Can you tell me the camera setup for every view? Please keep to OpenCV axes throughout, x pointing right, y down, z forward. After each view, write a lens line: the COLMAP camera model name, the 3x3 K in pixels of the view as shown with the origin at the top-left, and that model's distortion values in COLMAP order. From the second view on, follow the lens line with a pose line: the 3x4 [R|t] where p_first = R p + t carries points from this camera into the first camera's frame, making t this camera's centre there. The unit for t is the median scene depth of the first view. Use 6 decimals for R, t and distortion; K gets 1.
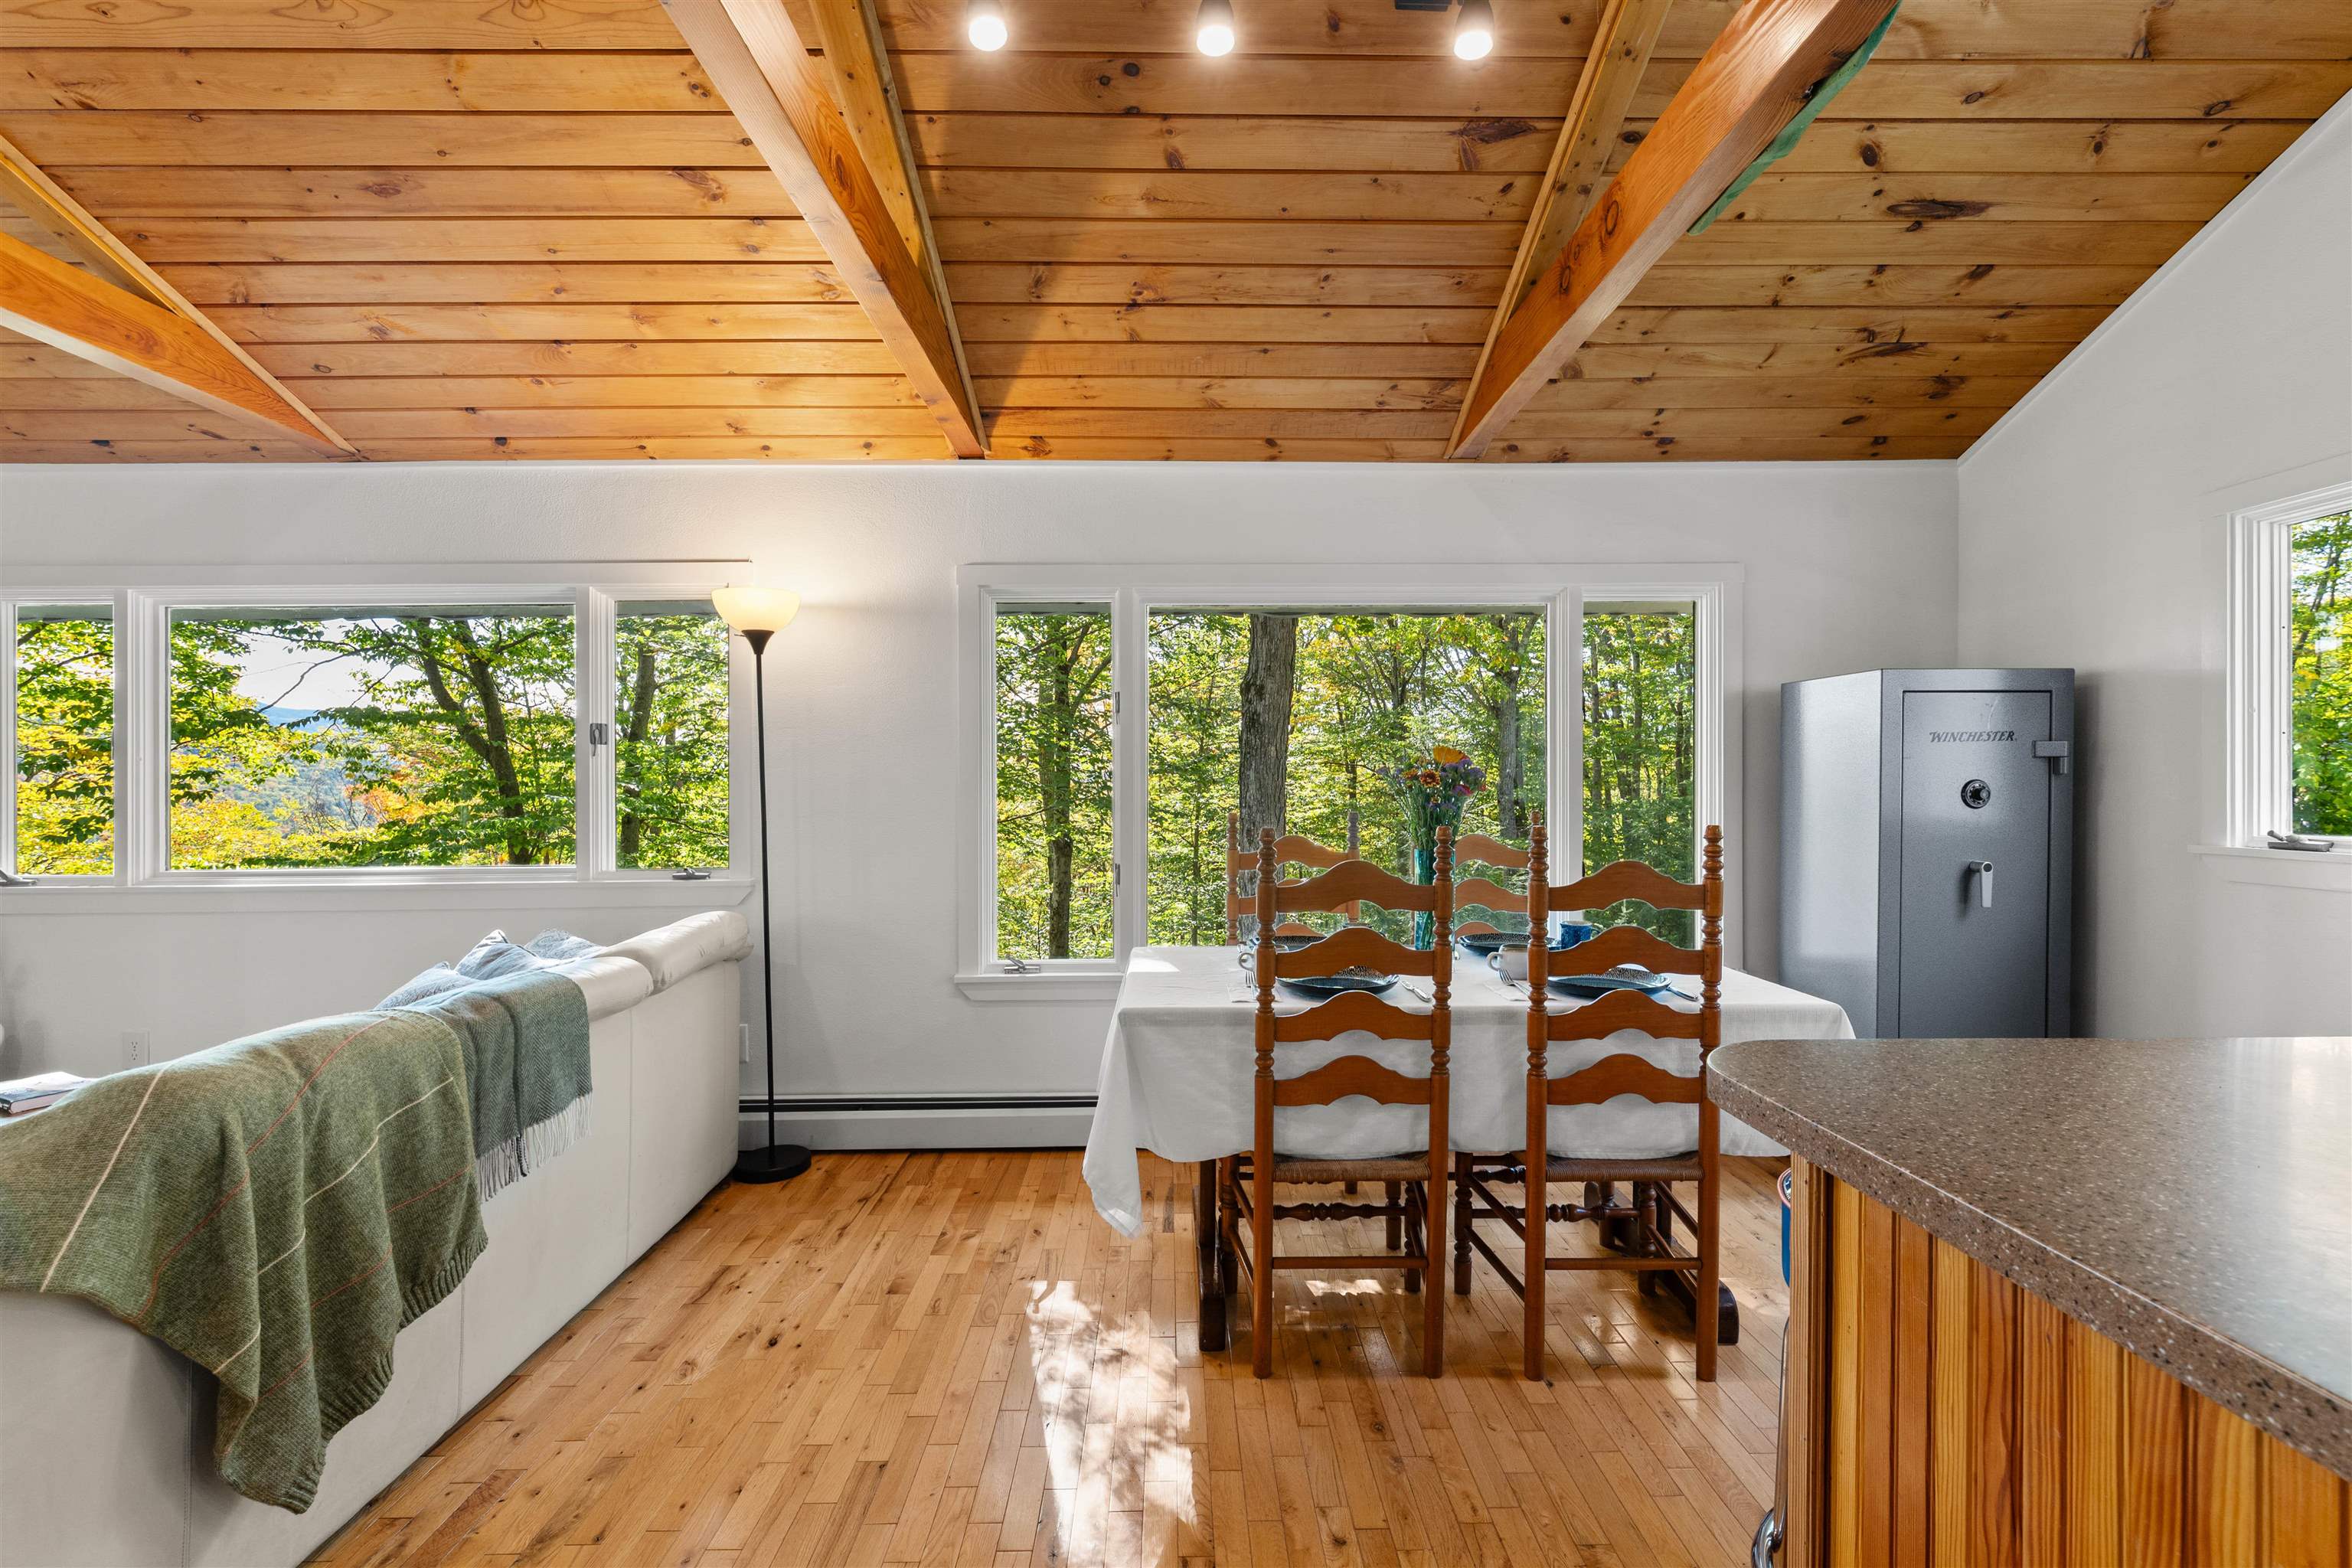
lens RADIAL K [[1017.2, 0, 1192.2], [0, 1017.2, 778.5], [0, 0, 1]] dist [0.002063, 0.000171]
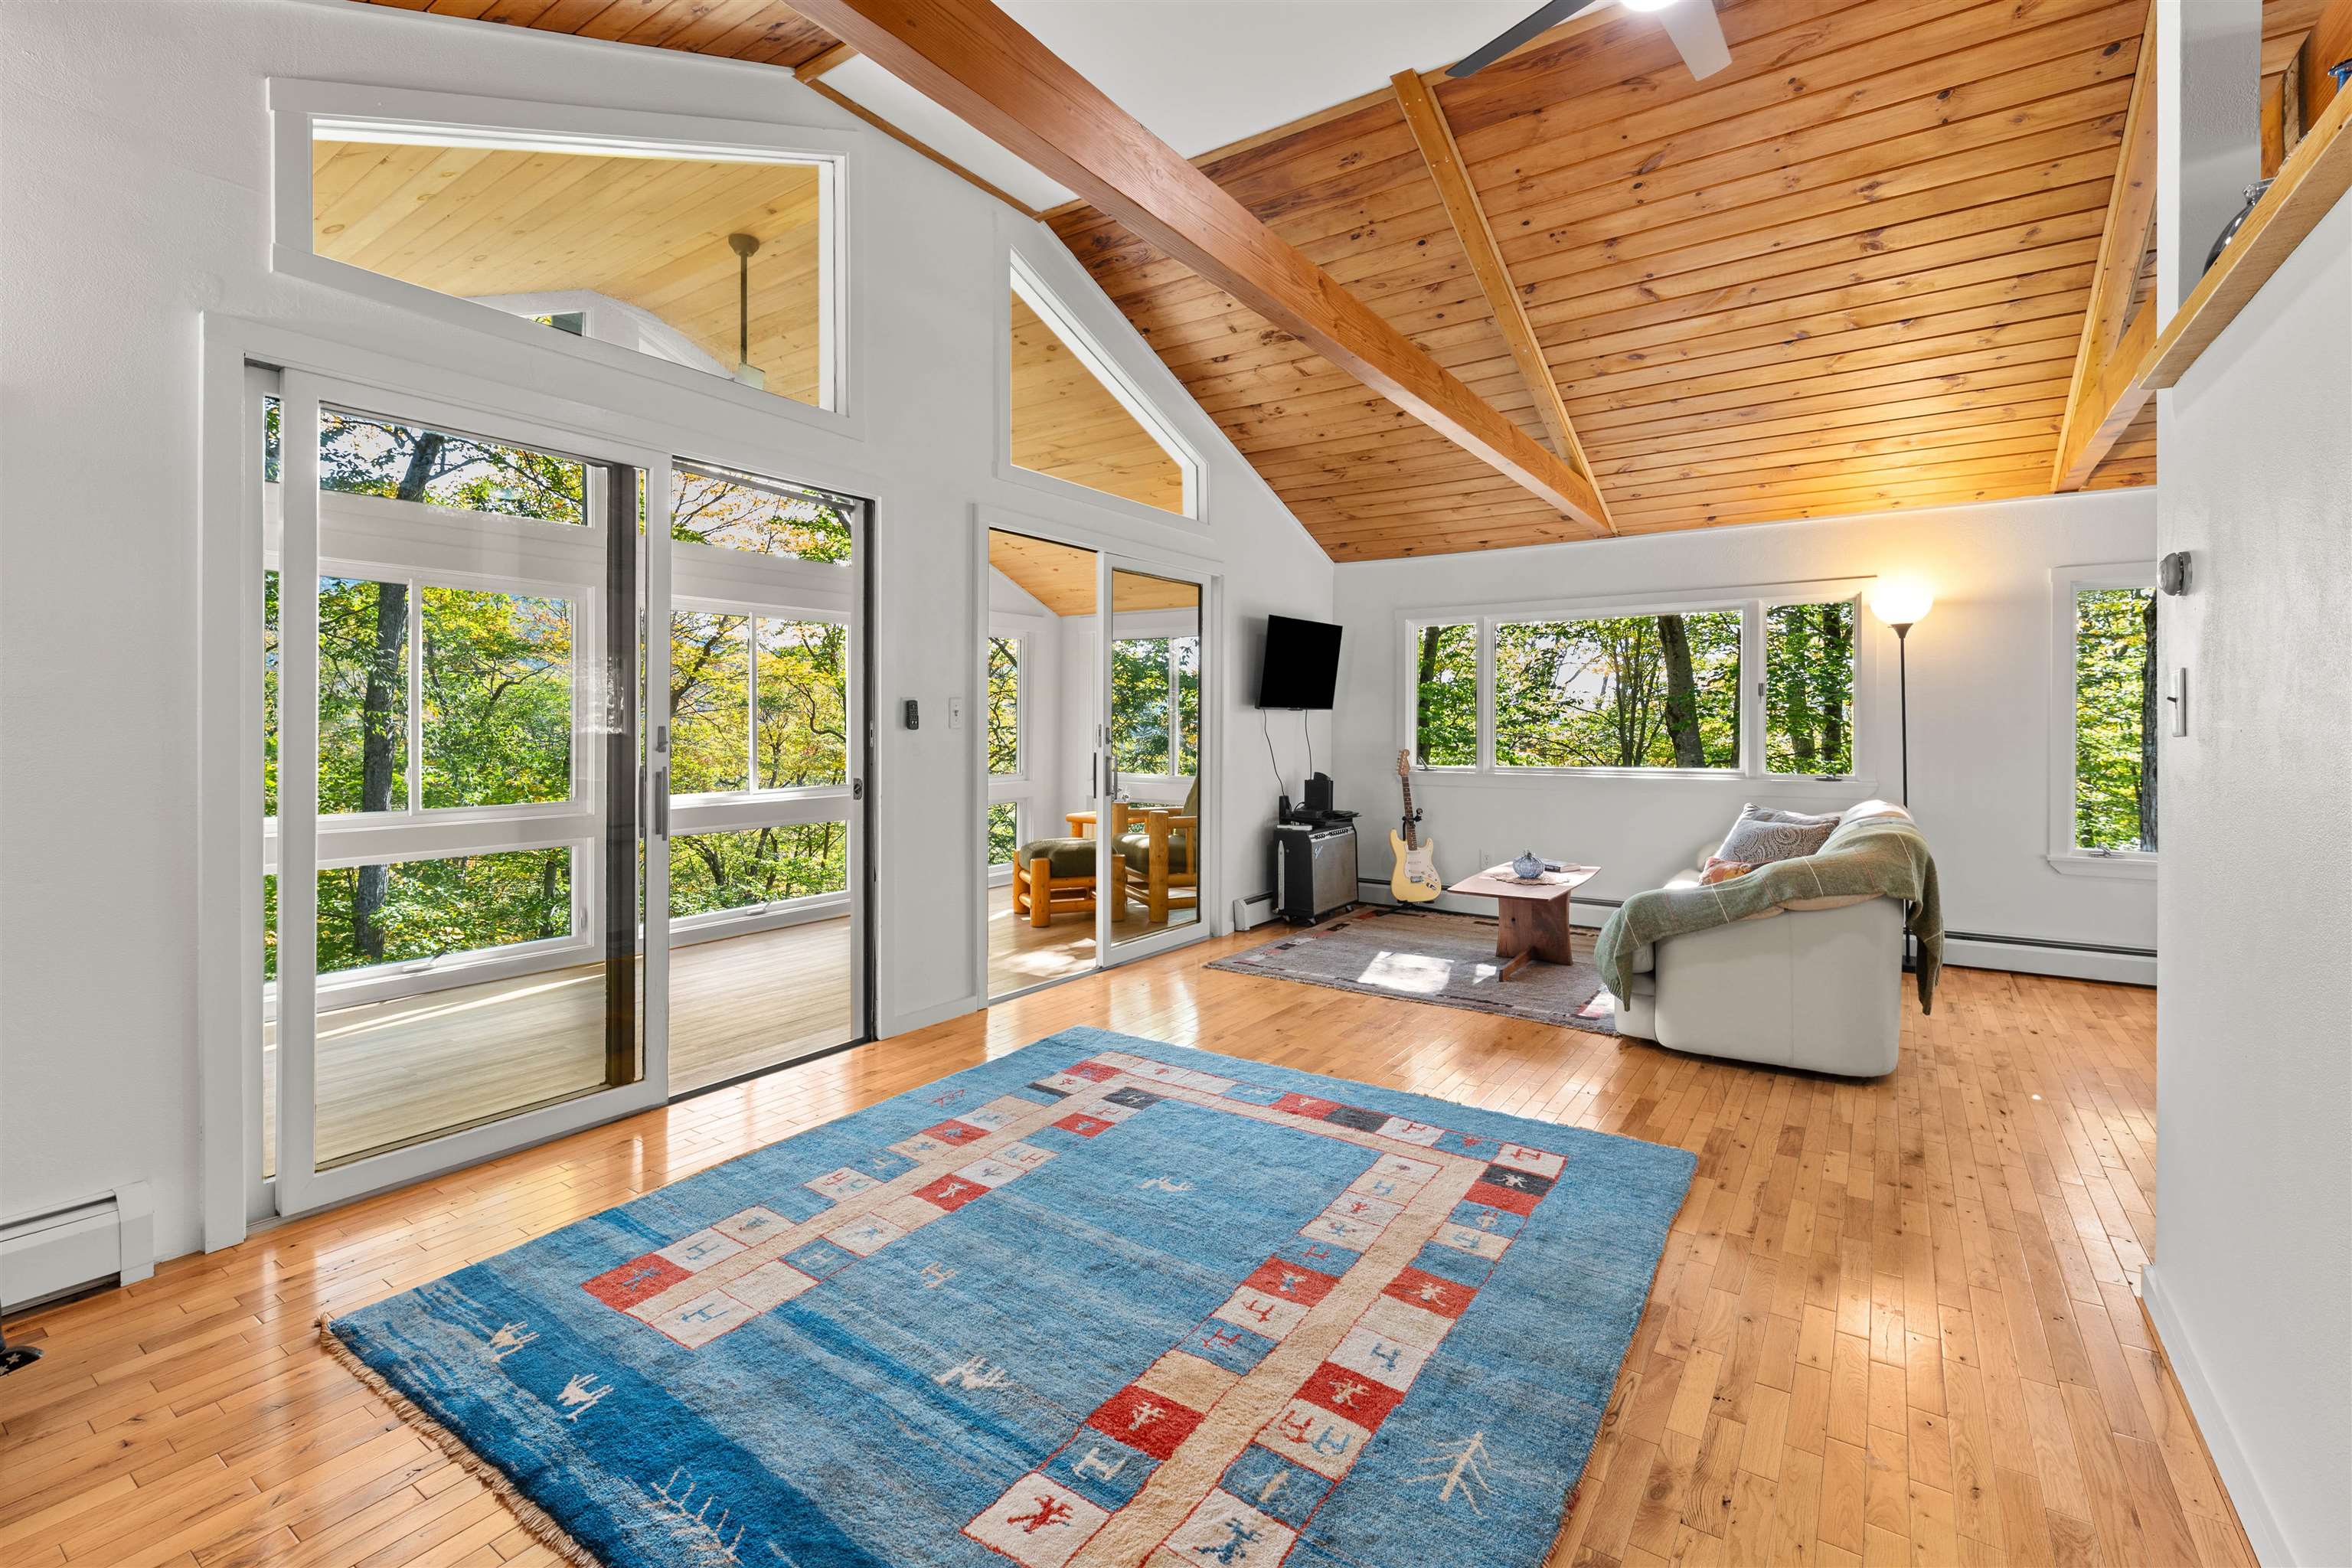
lens RADIAL K [[1017.2, 0, 1187.7], [0, 1017.2, 687.6], [0, 0, 1]] dist [0.002063, 0.000171]
pose [[0.820044, -0.011859, -0.572178, -0.484249], [-0.000245, 0.999778, -0.021073, -0.011851], [0.572301, 0.017421, 0.819859, -1.029541]]
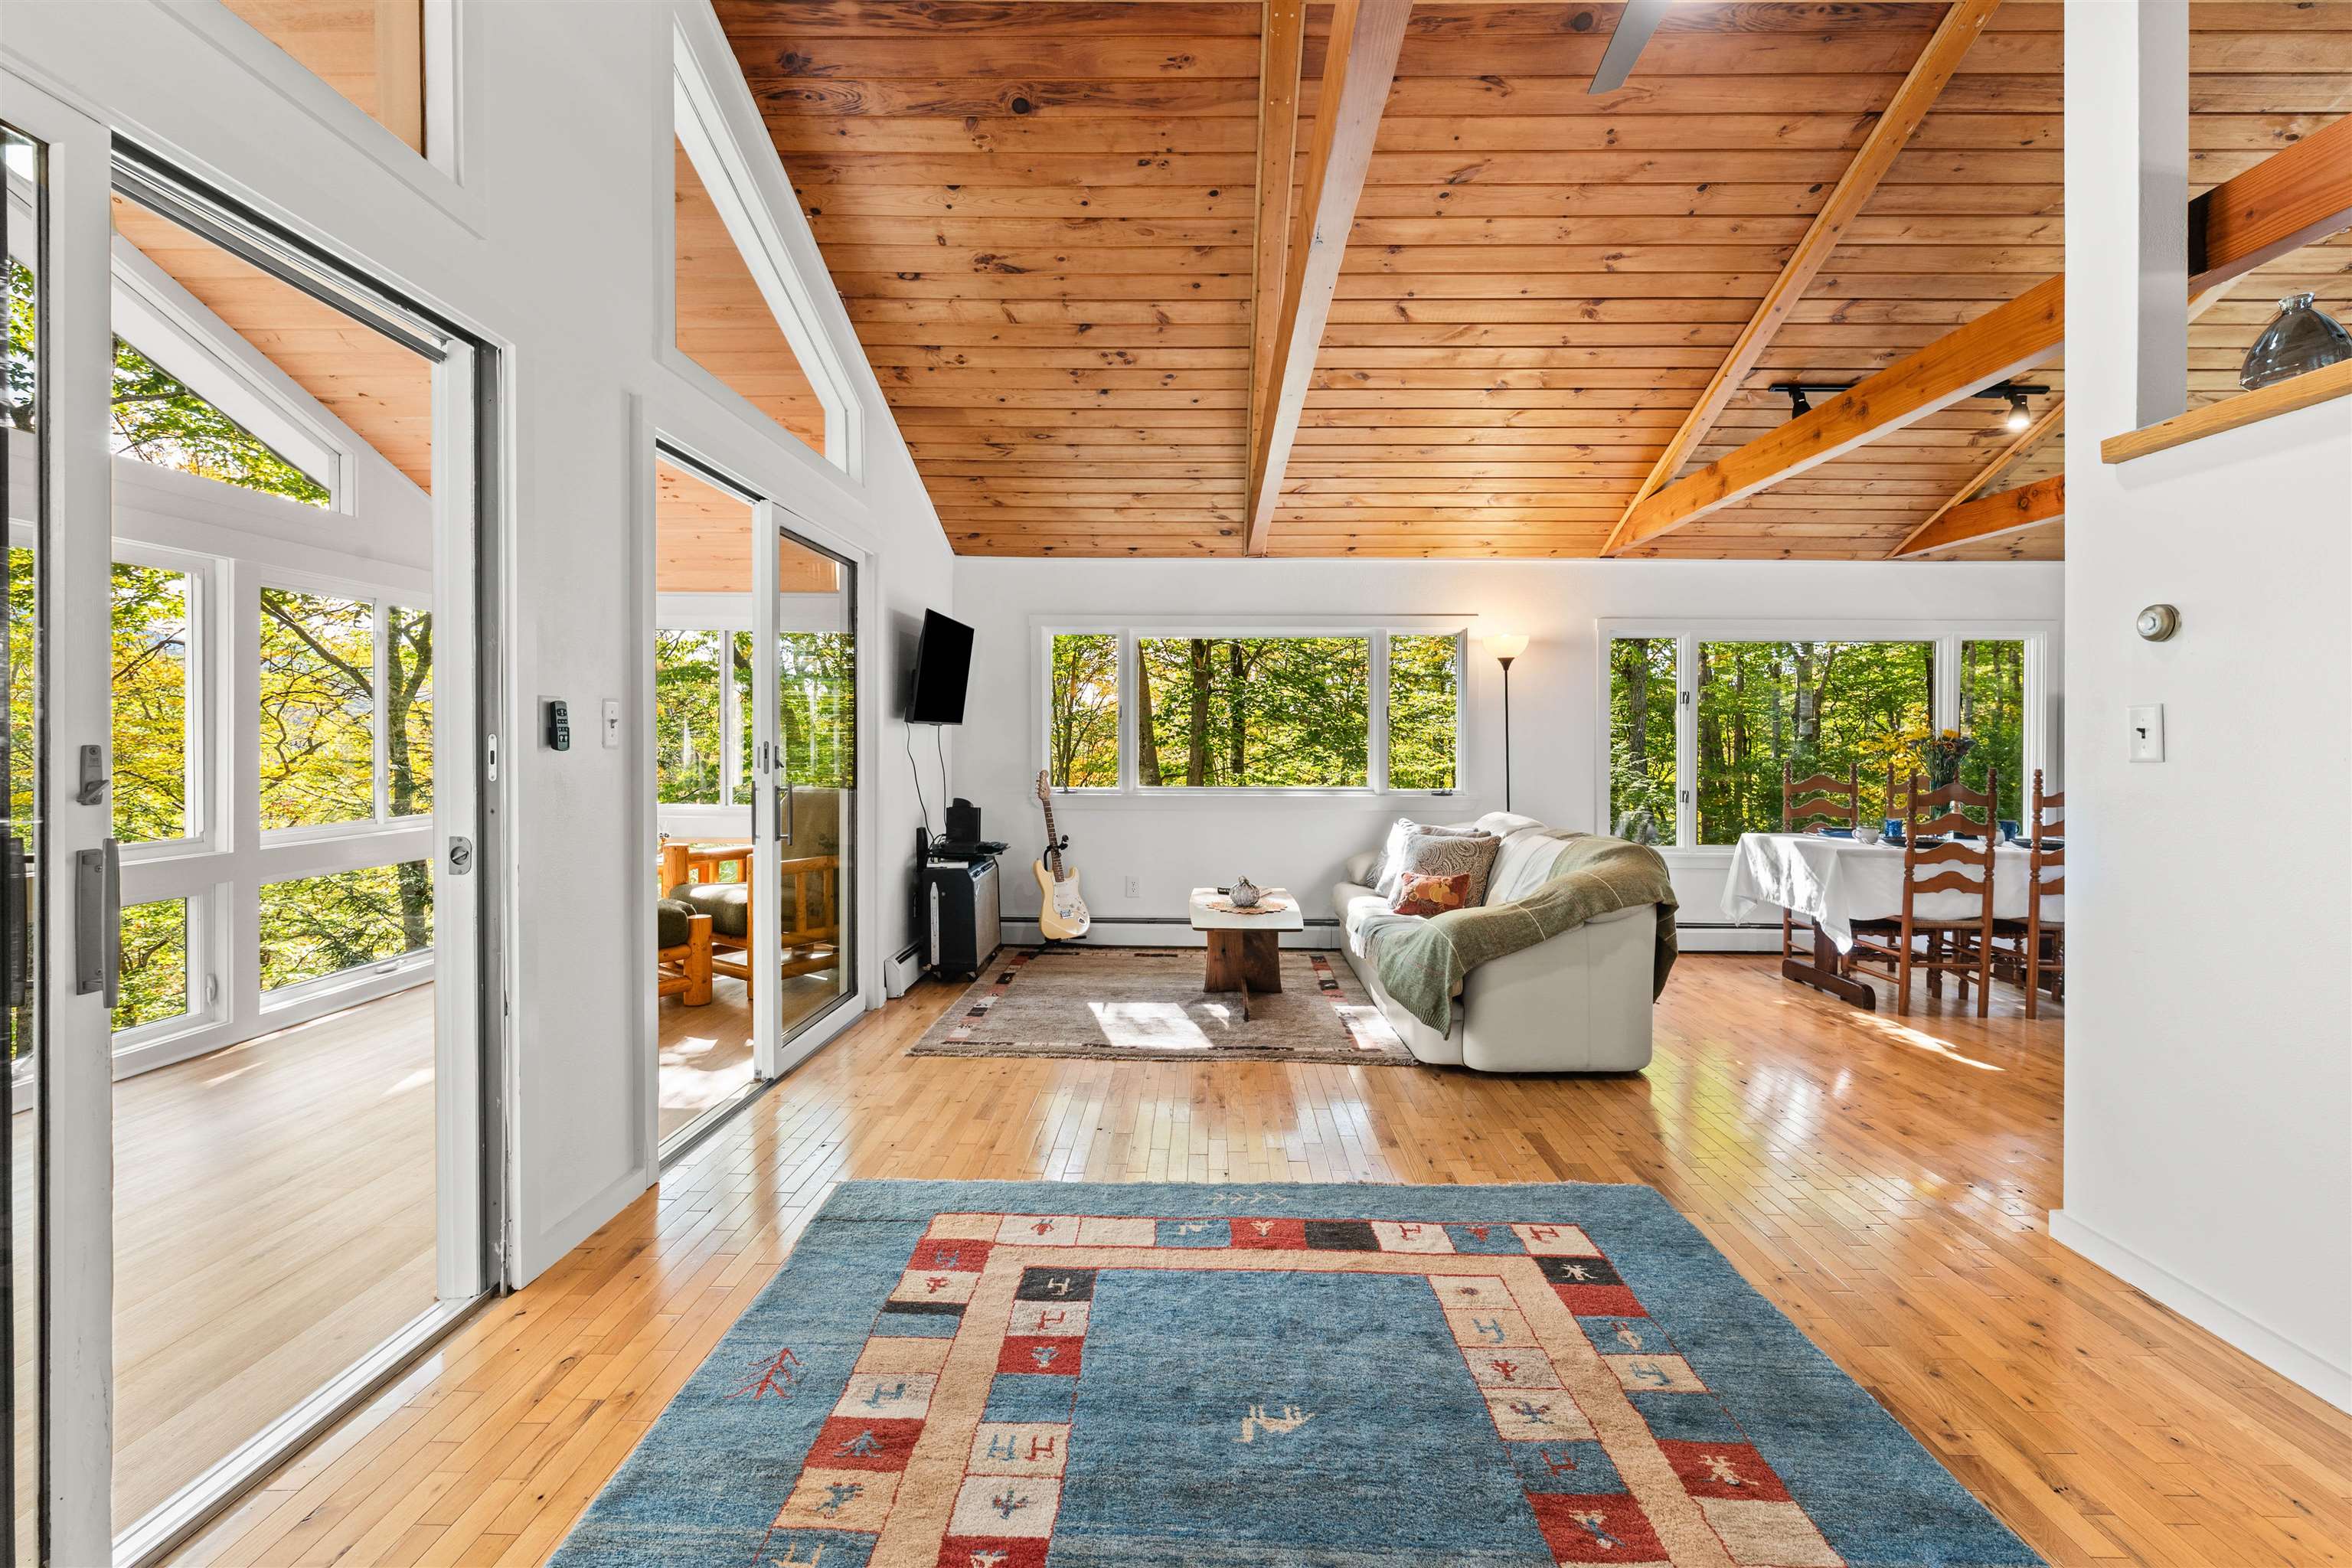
lens RADIAL K [[1017.2, 0, 1199.3], [0, 1017.2, 722.9], [0, 0, 1]] dist [0.002063, 0.000171]
pose [[0.999314, 0.014374, -0.034130, -1.015014], [-0.014607, 0.999872, -0.006576, -0.008338], [0.034031, 0.007070, 0.999396, -0.919505]]
